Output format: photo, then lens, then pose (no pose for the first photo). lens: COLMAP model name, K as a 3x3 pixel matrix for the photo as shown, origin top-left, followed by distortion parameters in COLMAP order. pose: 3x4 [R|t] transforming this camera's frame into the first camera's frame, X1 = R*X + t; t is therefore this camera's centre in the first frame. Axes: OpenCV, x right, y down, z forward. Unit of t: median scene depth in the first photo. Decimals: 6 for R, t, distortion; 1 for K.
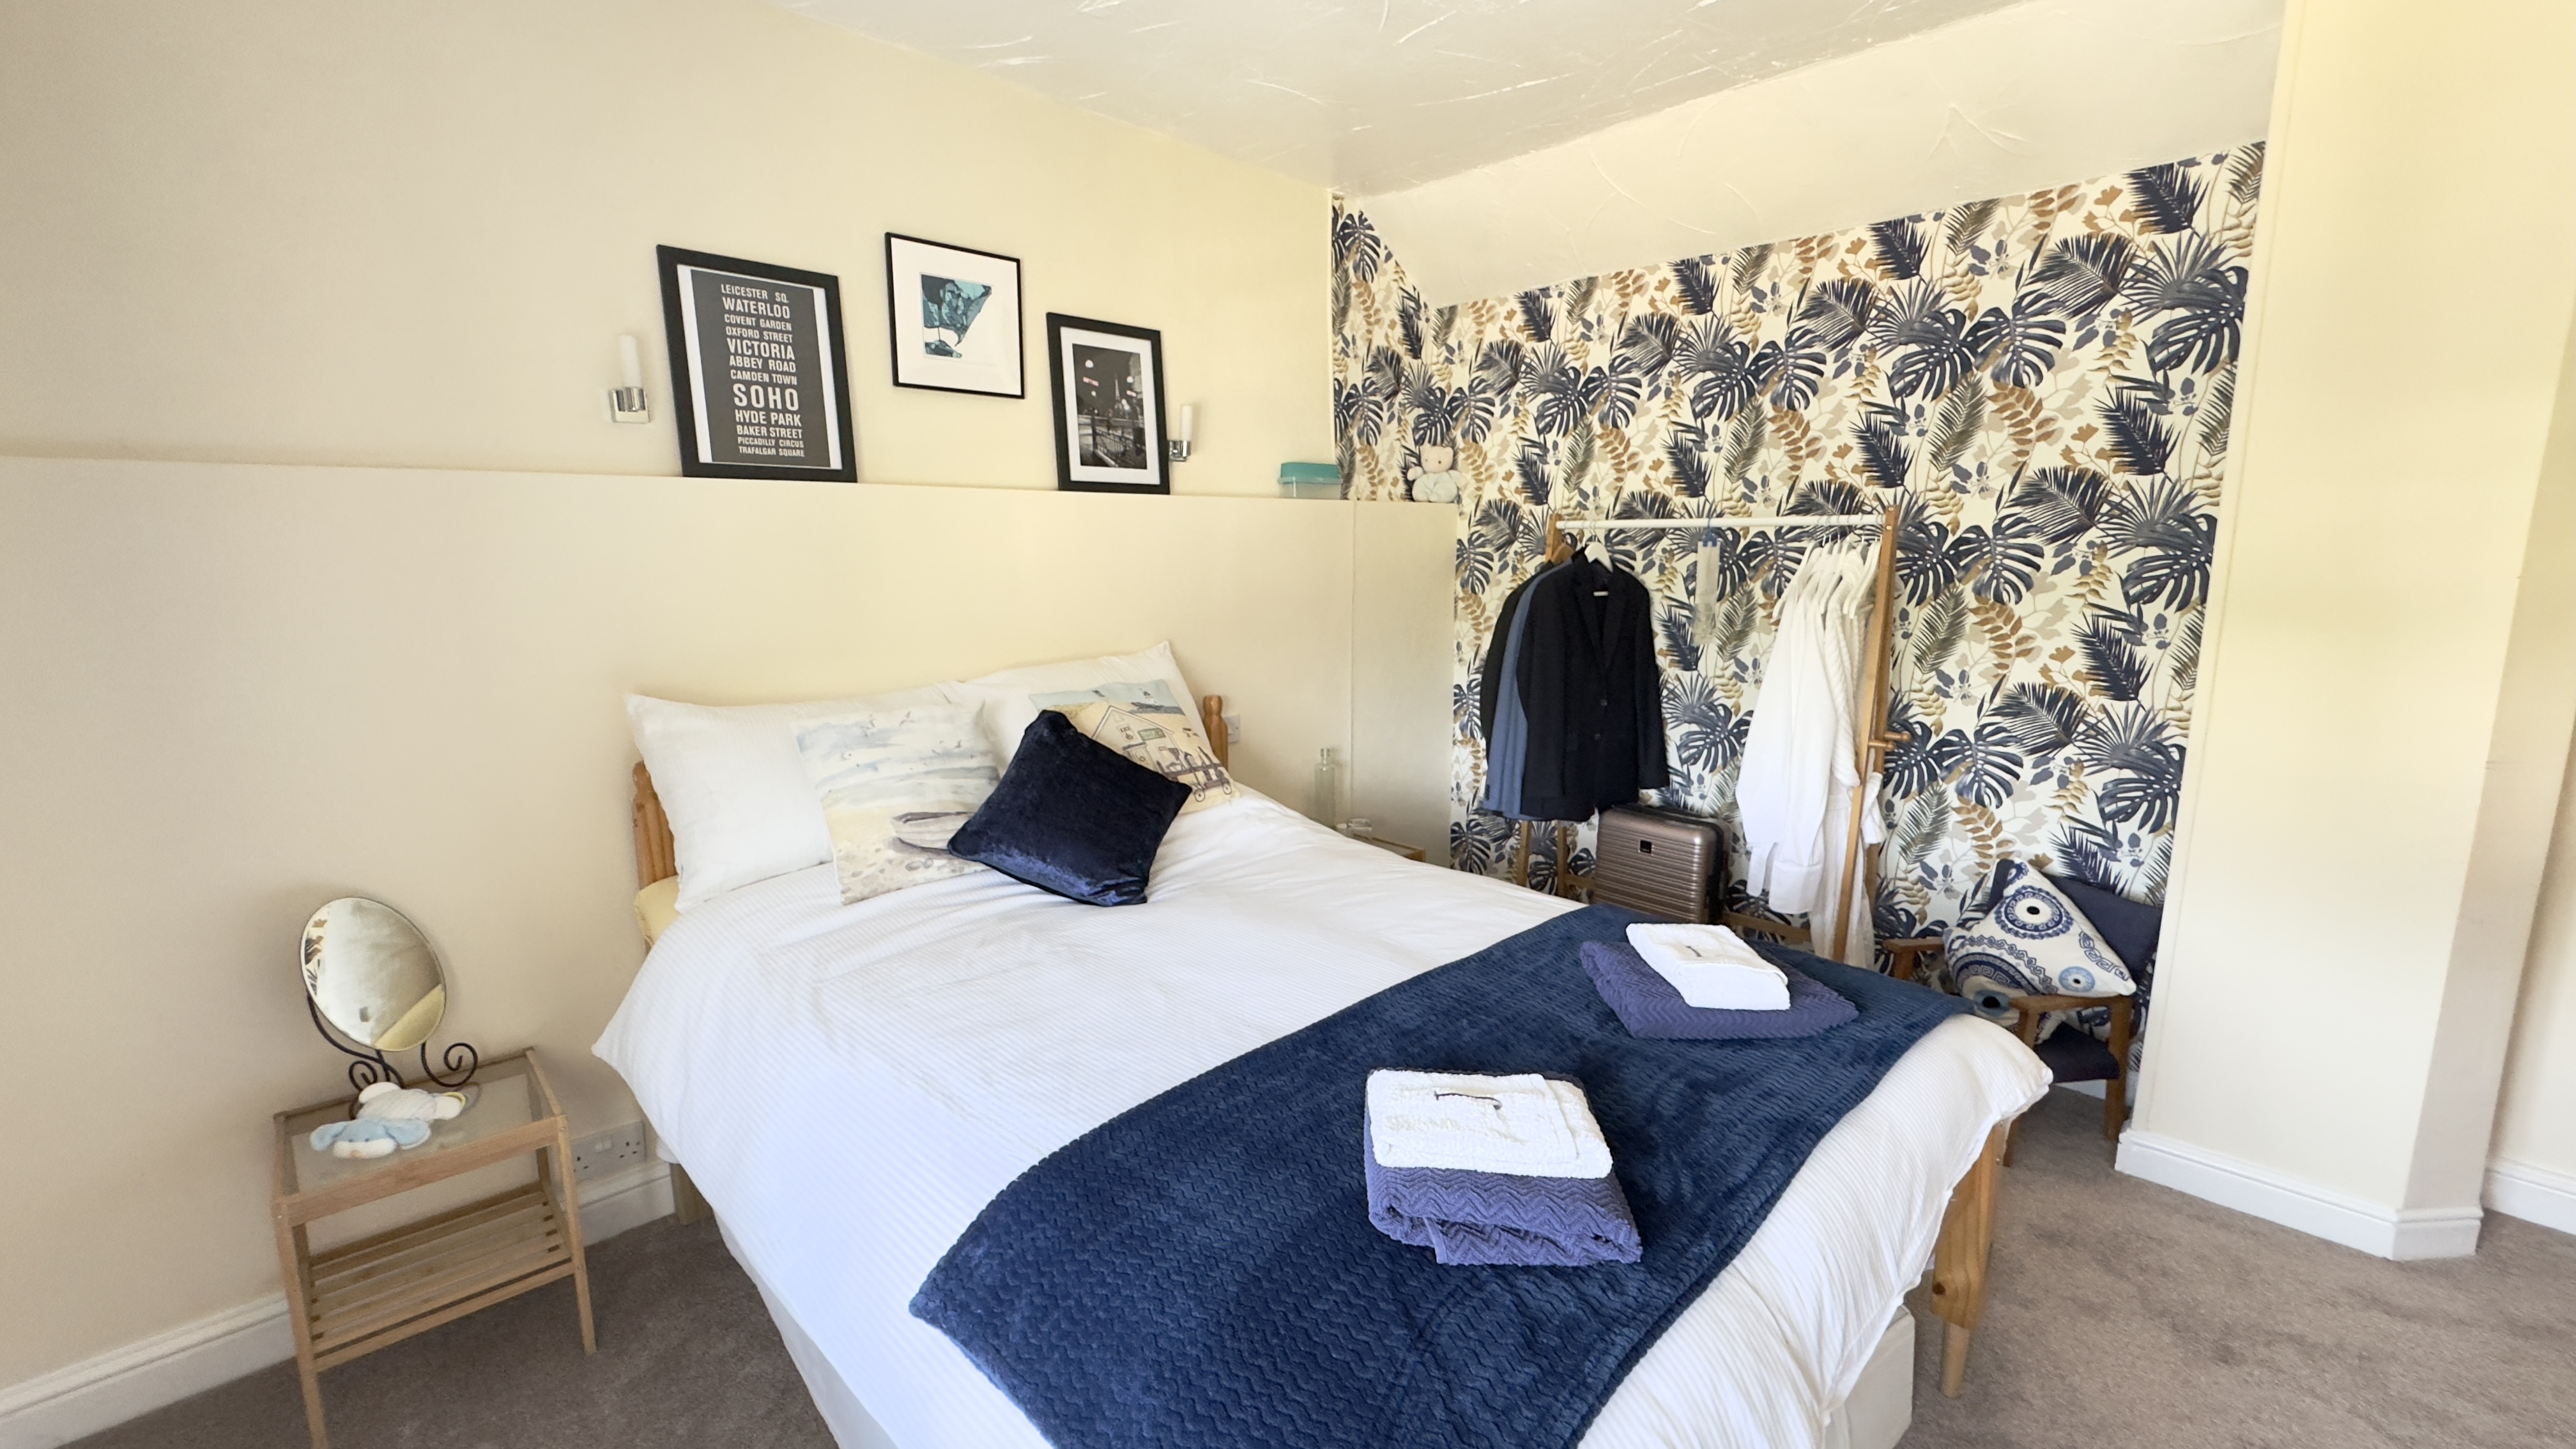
lens RADIAL K [[1025.5, 0, 1287.8], [0, 1025.5, 729.7], [0, 0, 1]] dist [-0.004153, 0.000963]
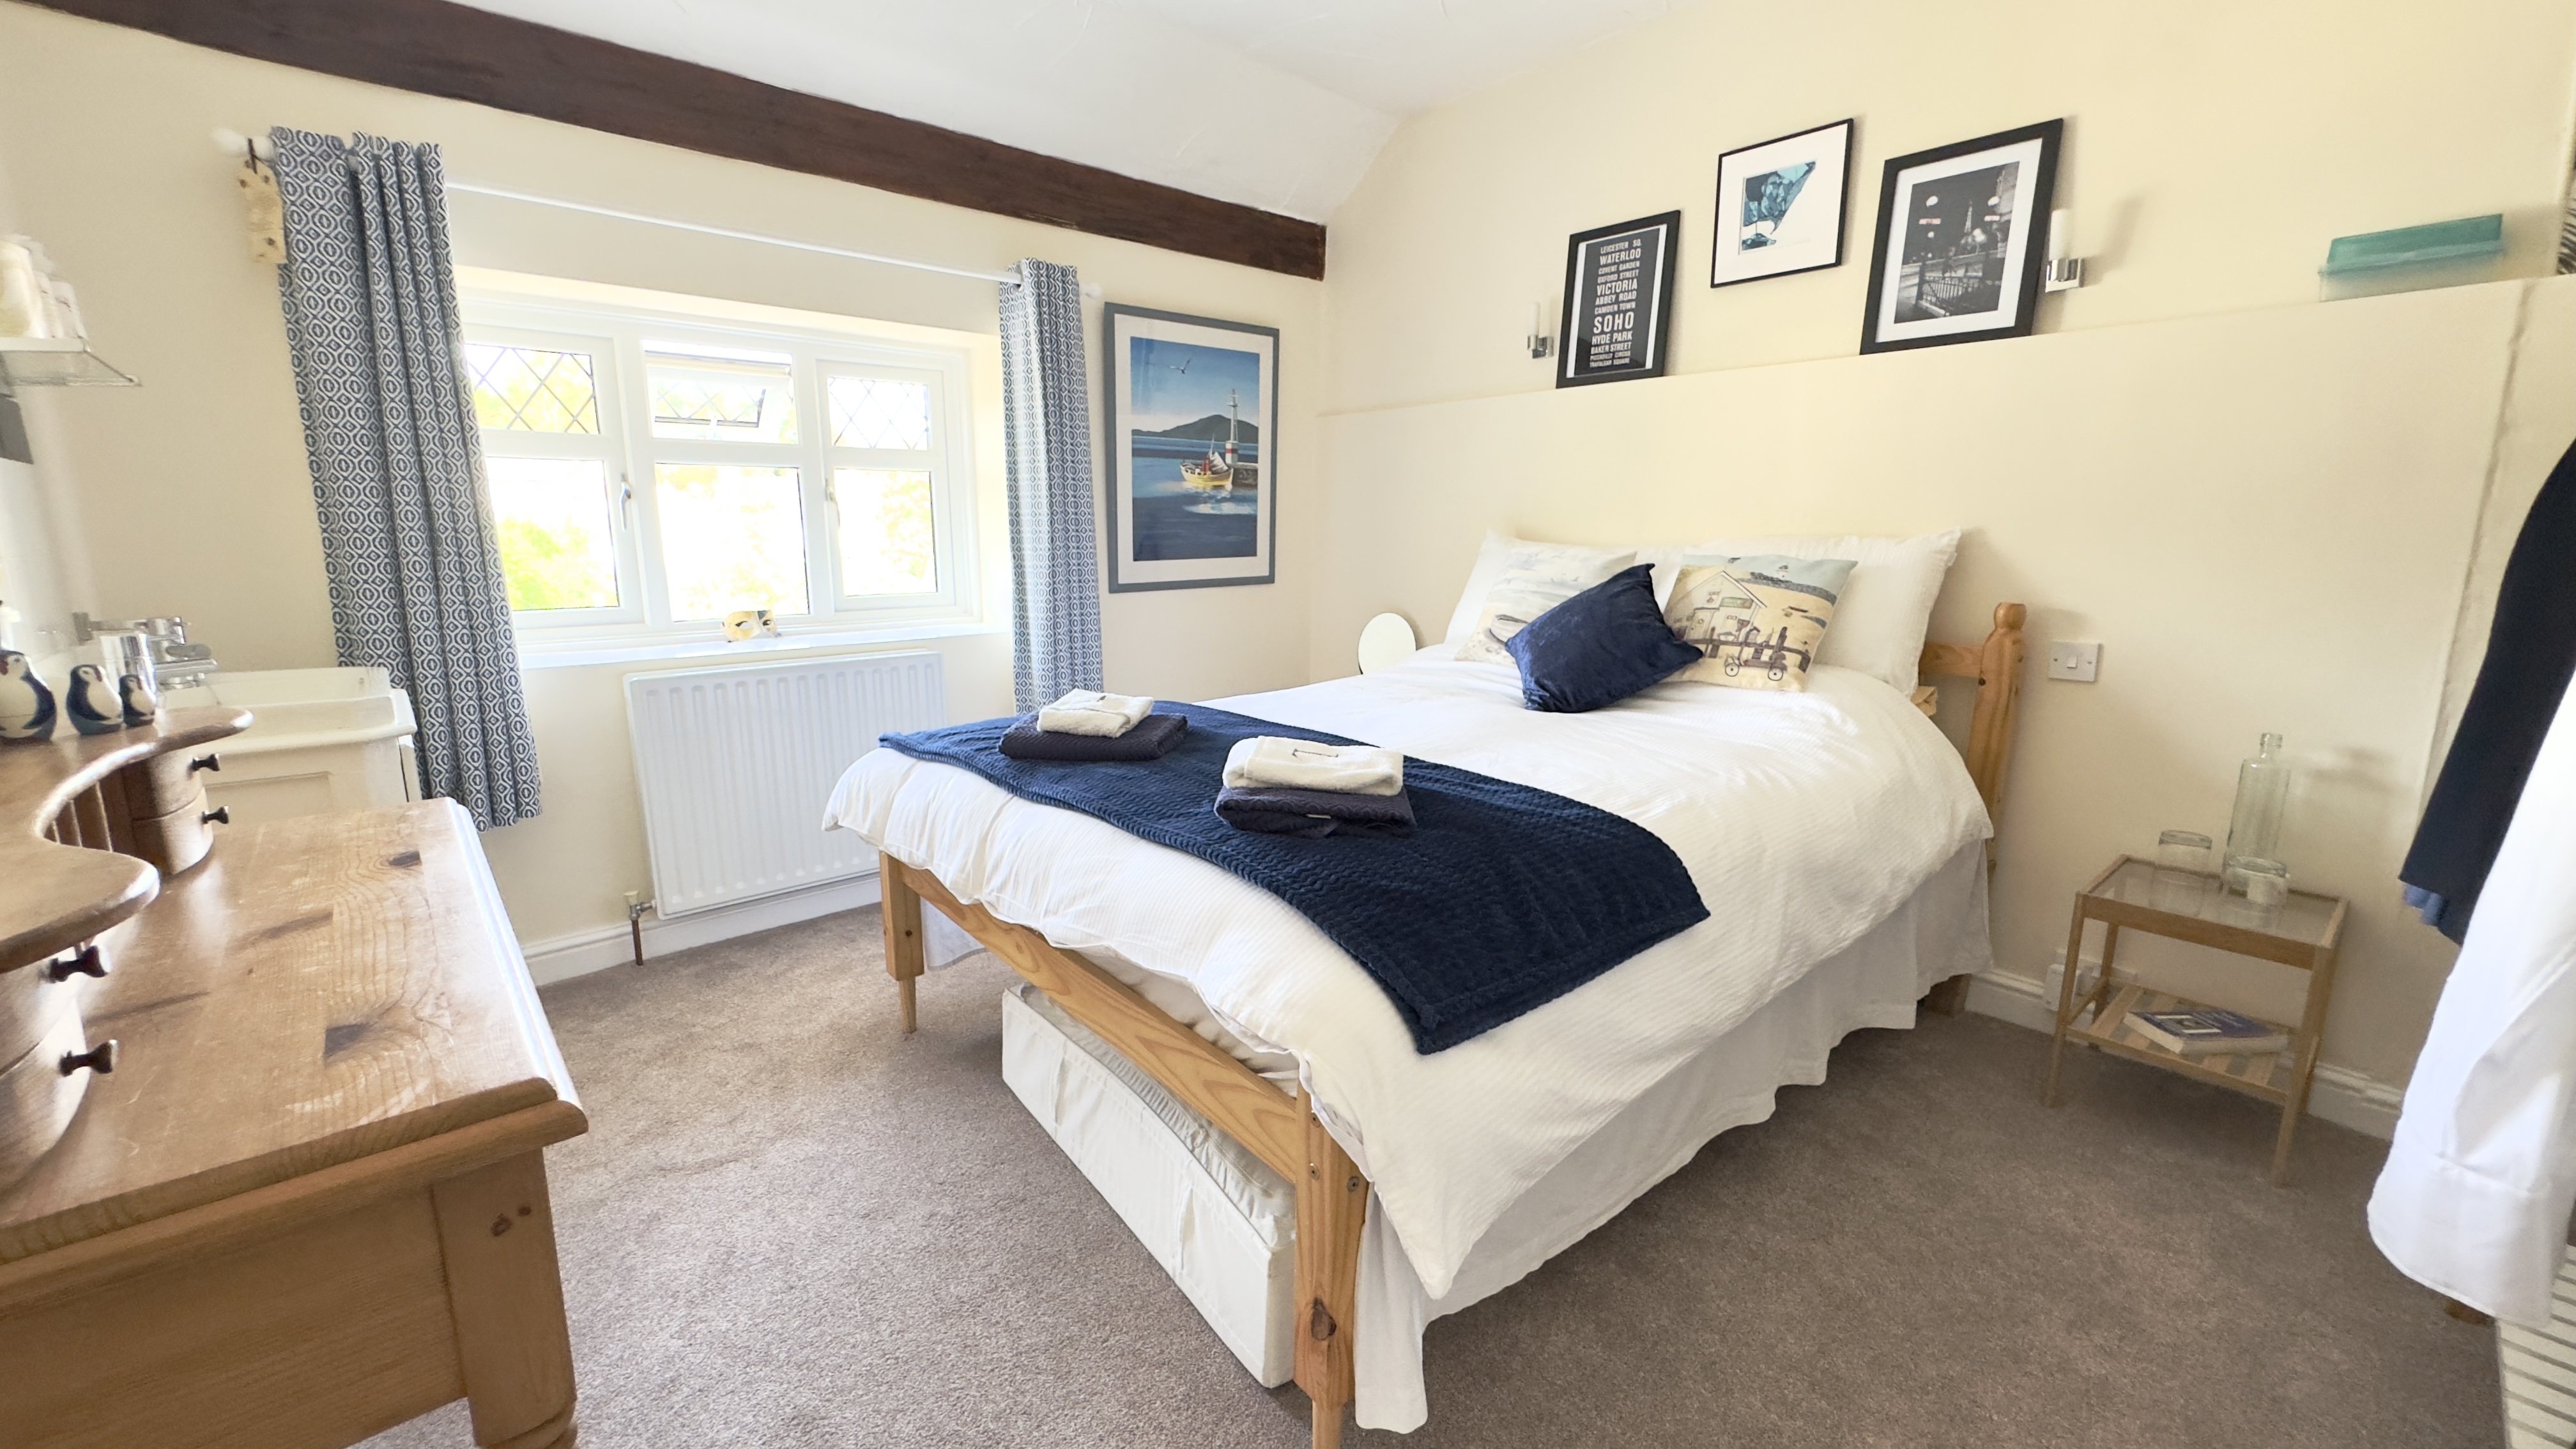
lens RADIAL K [[1025.5, 0, 1284.6], [0, 1025.5, 721.3], [0, 0, 1]] dist [-0.004153, 0.000963]
pose [[-0.049580, 0.202237, -0.978081, 0.861459], [-0.172064, 0.962914, 0.207823, -0.015669], [0.983837, 0.178597, -0.012943, 0.600810]]
